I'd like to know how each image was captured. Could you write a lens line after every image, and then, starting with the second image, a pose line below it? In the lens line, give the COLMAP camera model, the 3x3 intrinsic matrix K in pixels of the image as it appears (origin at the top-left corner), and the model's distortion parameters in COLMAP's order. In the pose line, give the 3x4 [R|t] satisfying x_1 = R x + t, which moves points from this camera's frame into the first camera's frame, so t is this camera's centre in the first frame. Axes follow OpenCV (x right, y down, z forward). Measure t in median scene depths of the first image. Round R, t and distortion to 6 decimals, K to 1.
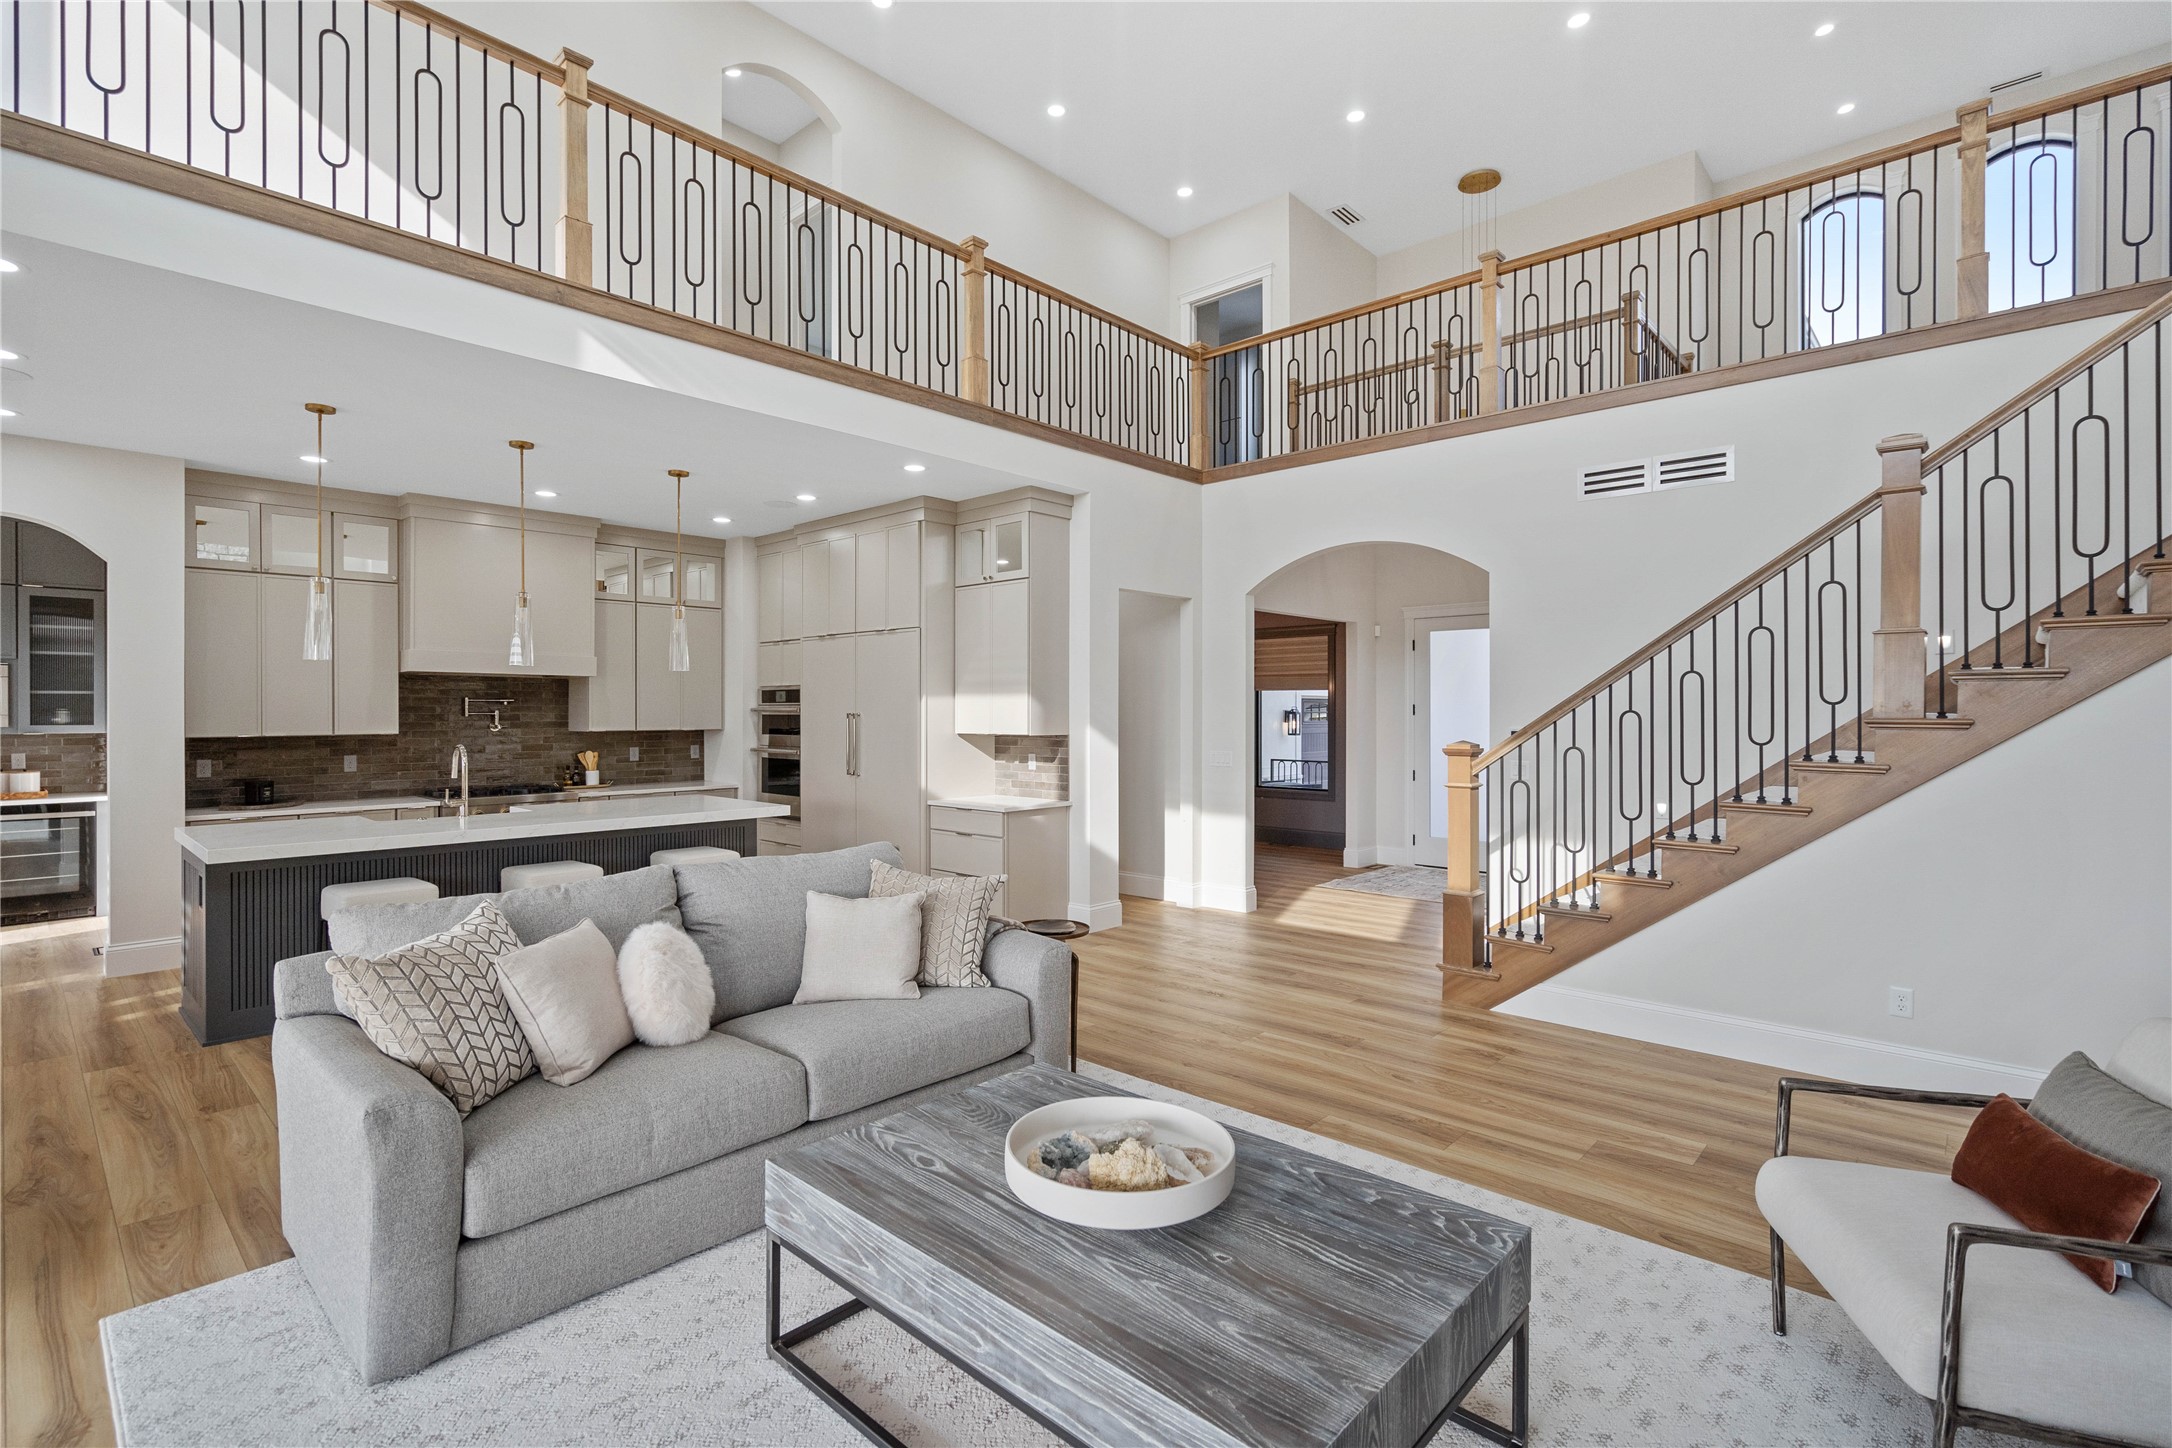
lens RADIAL K [[989.5, 0, 1086.0], [0, 989.5, 724.0], [0, 0, 1]] dist [-0.001043, -0.000064]
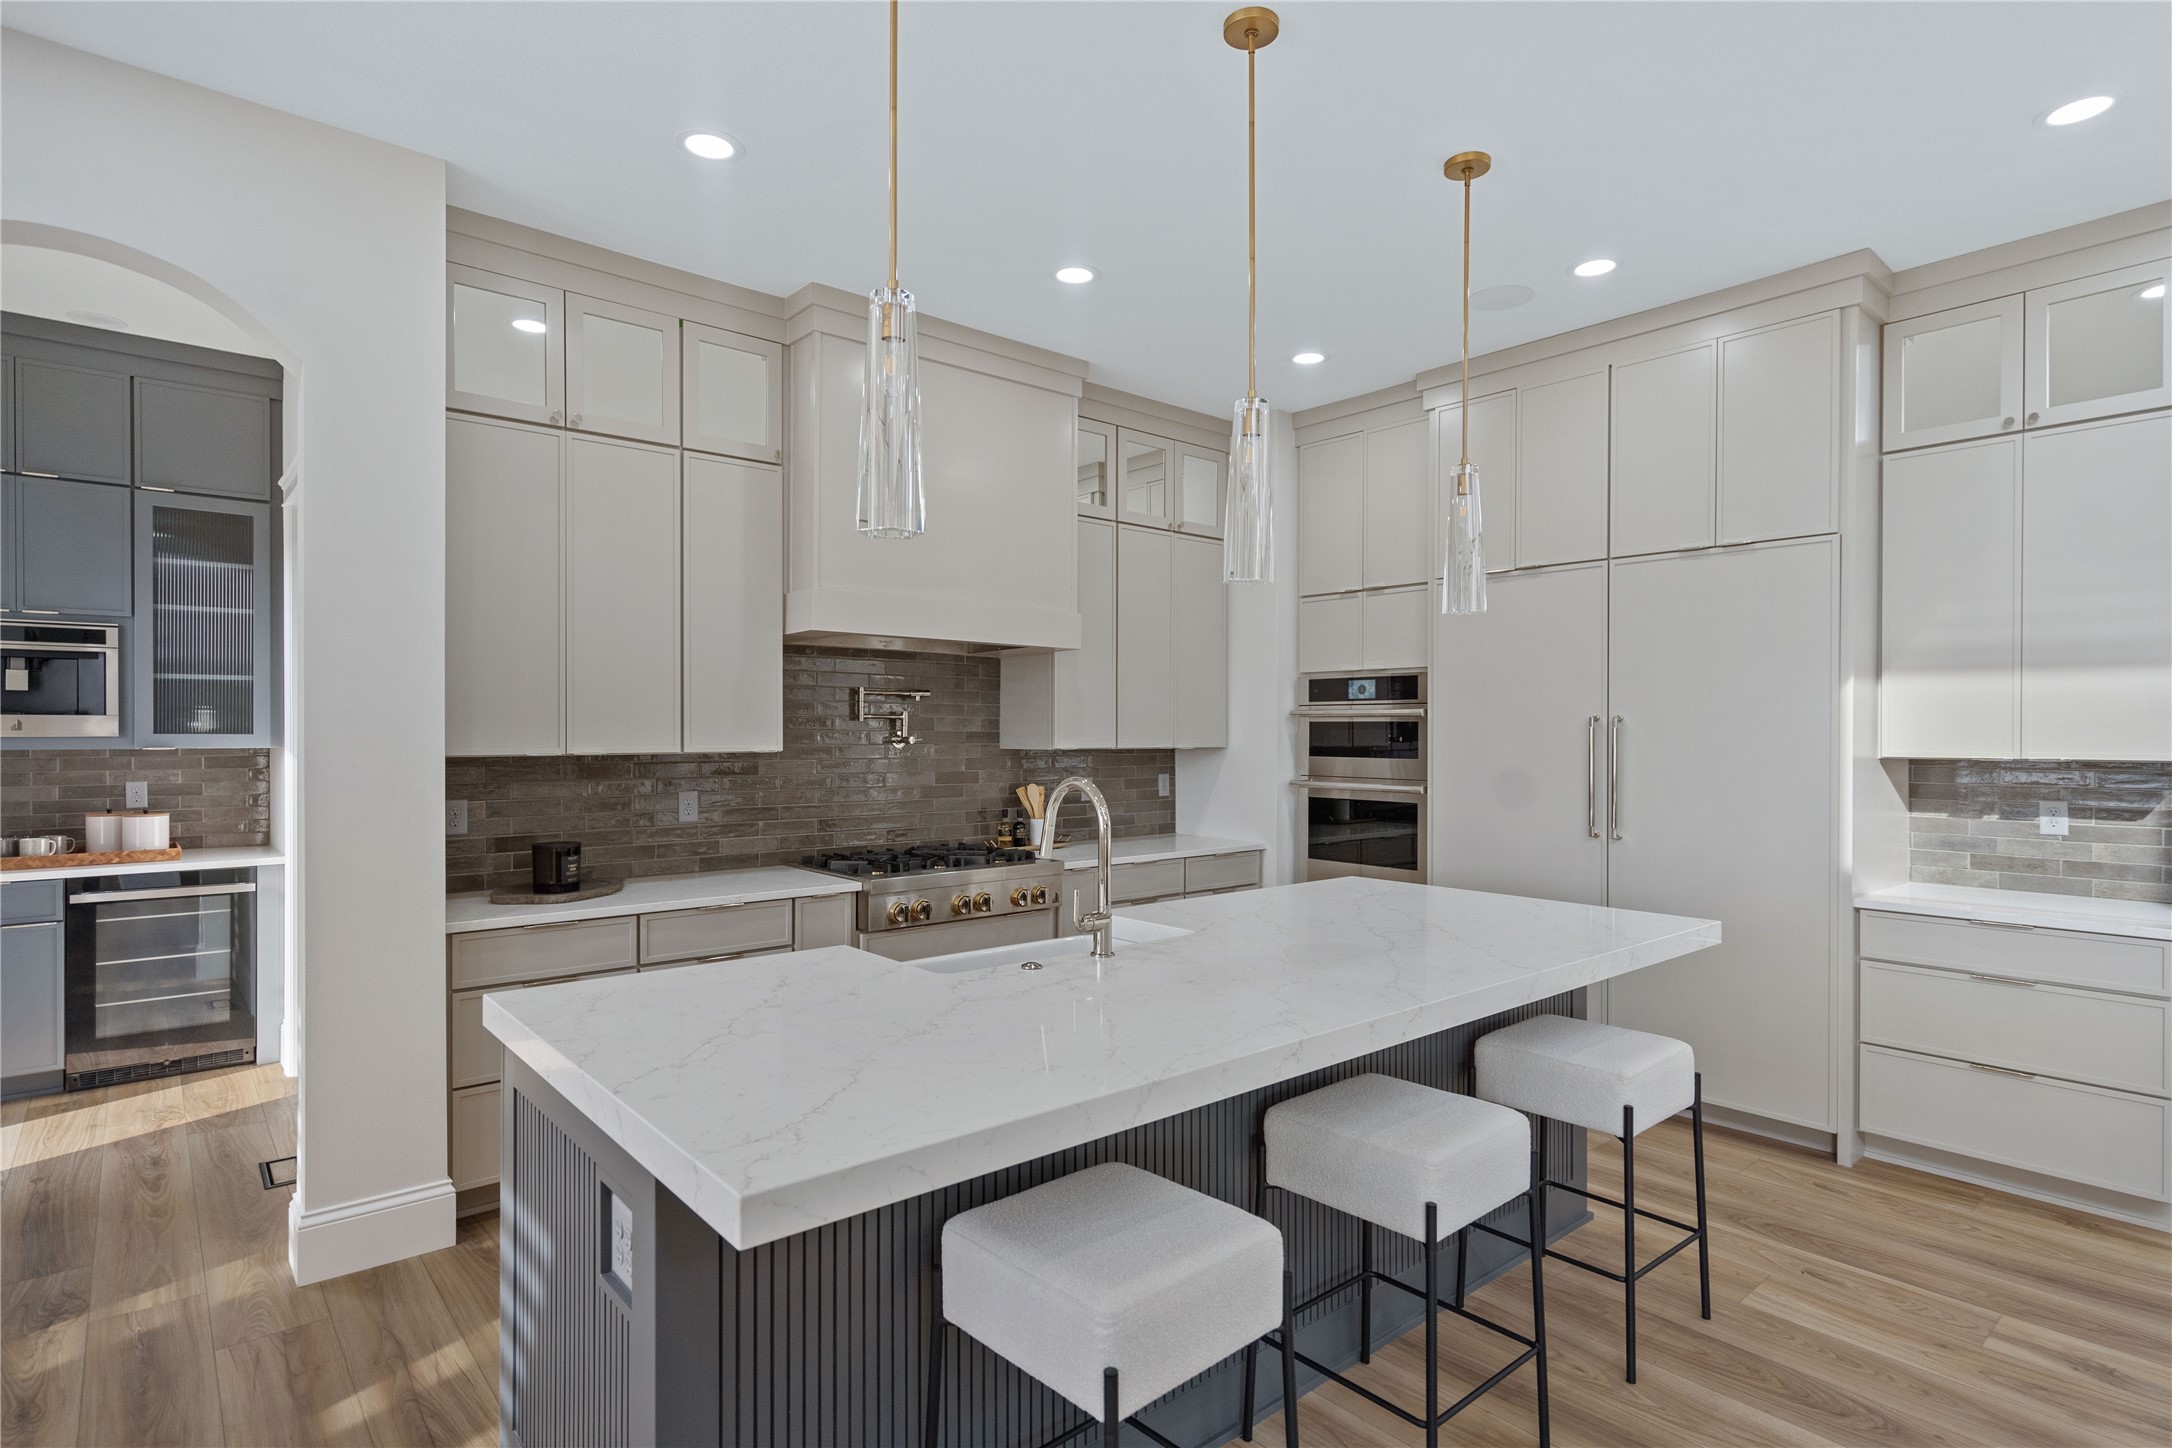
lens RADIAL K [[1087.2, 0, 1087.0], [0, 1087.2, 748.4], [0, 0, 1]] dist [0.000980, 0.000677]
pose [[0.993486, 0.004585, -0.113858, -0.448571], [-0.004391, 0.999988, 0.001954, 0.005994], [0.113866, -0.001441, 0.993495, 0.424961]]
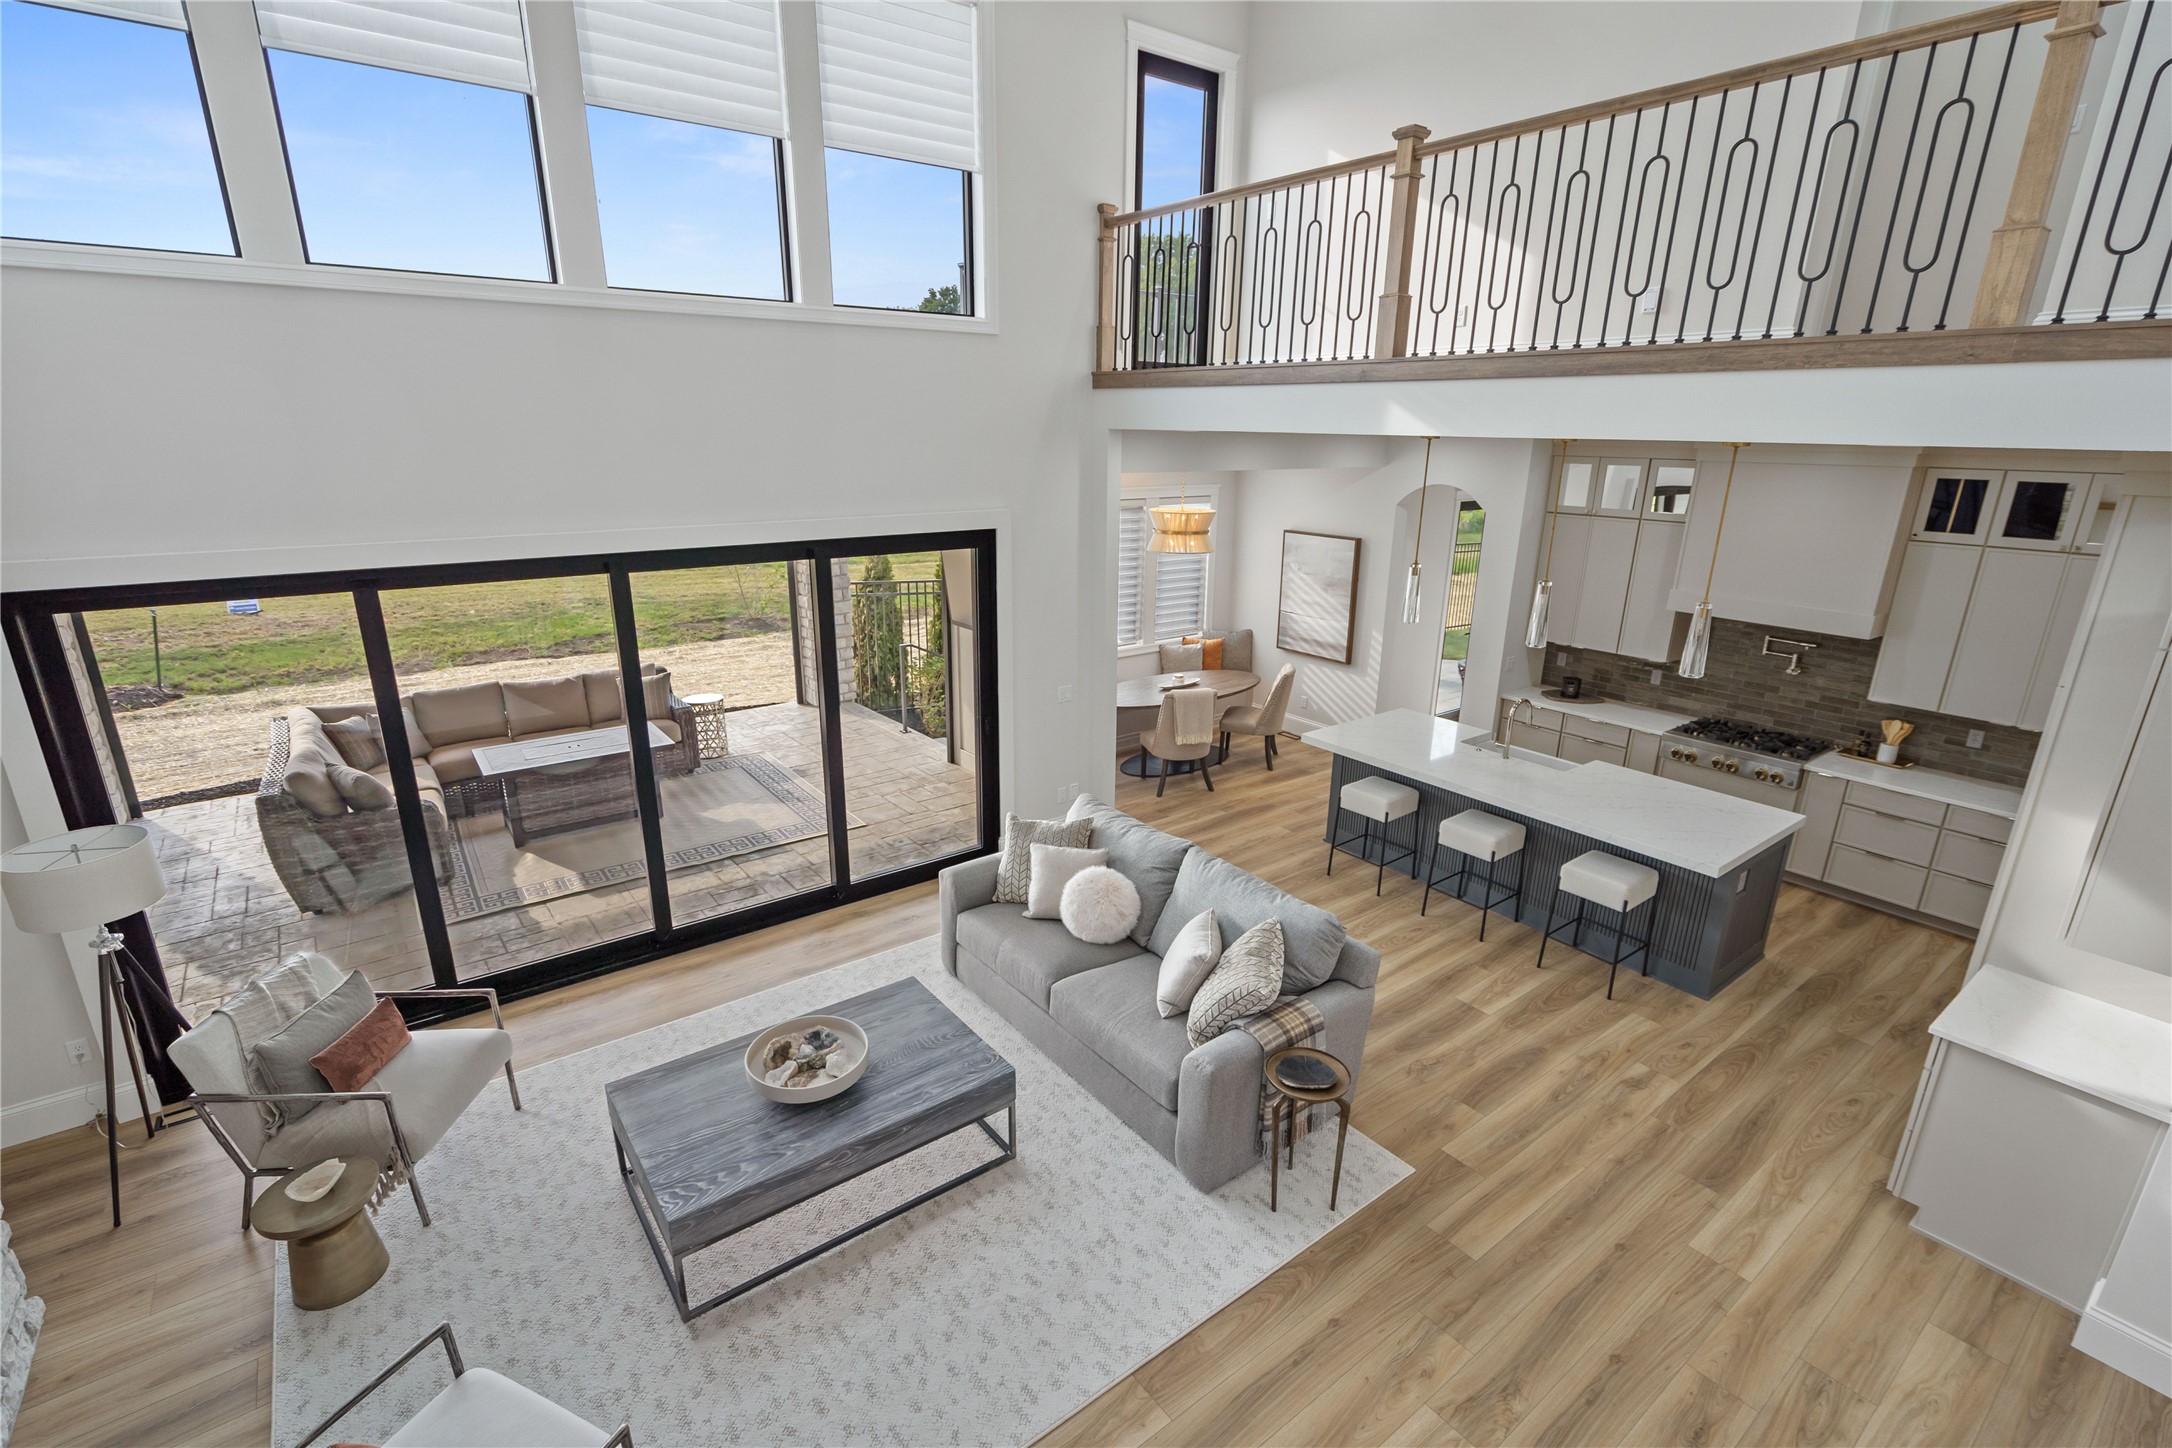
lens RADIAL K [[1001.8, 0, 1061.4], [0, 1001.8, 735.4], [0, 0, 1]] dist [-0.001414, 0.000104]
pose [[-0.183050, 0.293219, -0.938358, 0.458938], [-0.025485, 0.952749, 0.302687, -0.218638], [0.982773, 0.079321, -0.166928, 0.512895]]
